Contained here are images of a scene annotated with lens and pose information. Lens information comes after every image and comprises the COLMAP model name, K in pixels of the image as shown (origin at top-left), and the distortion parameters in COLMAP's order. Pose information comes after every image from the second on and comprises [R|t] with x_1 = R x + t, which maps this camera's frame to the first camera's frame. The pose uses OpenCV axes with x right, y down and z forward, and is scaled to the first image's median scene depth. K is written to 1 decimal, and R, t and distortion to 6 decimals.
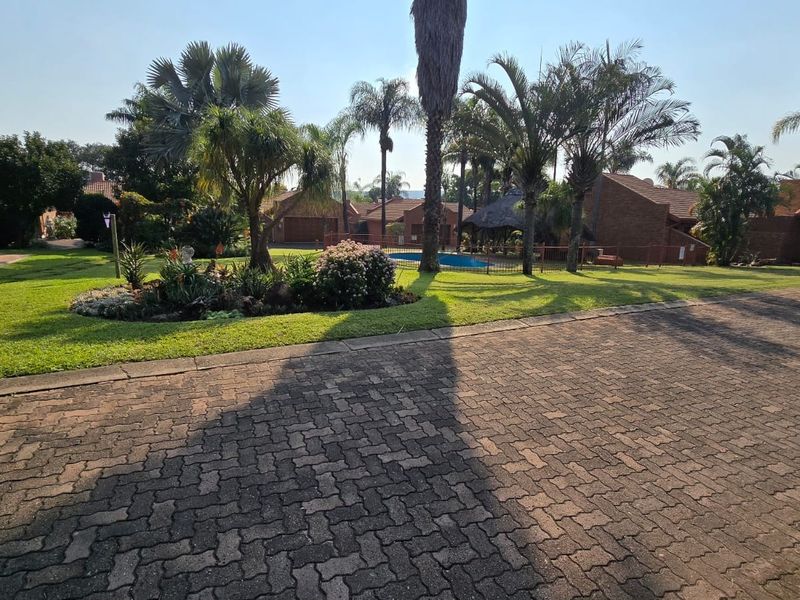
lens RADIAL K [[434.6, 0, 401.6], [0, 434.6, 294.3], [0, 0, 1]] dist [-0.001513, 0.000292]
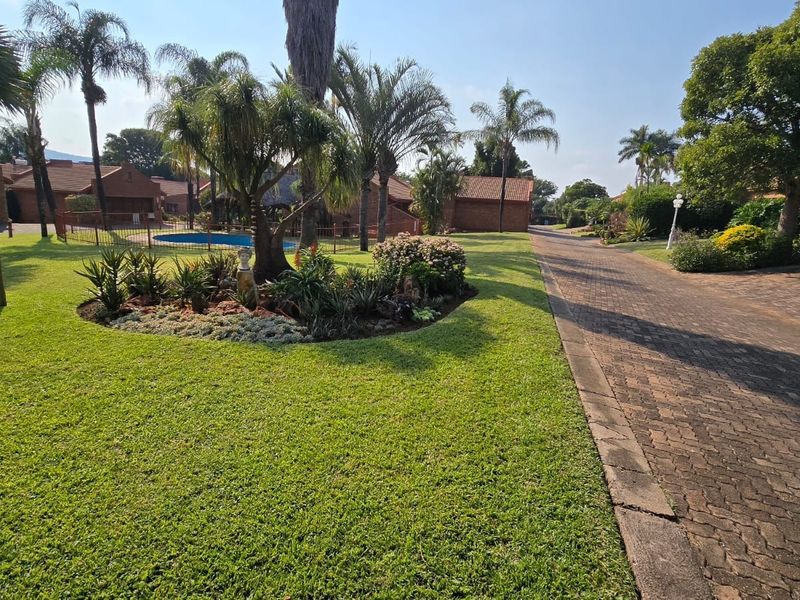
lens RADIAL K [[434.6, 0, 401.6], [0, 434.6, 294.3], [0, 0, 1]] dist [-0.001513, 0.000292]
pose [[0.711489, -0.135771, 0.689456, -0.307664], [0.090817, 0.990695, 0.101373, -0.028382], [-0.696804, -0.009511, 0.717199, 0.079958]]
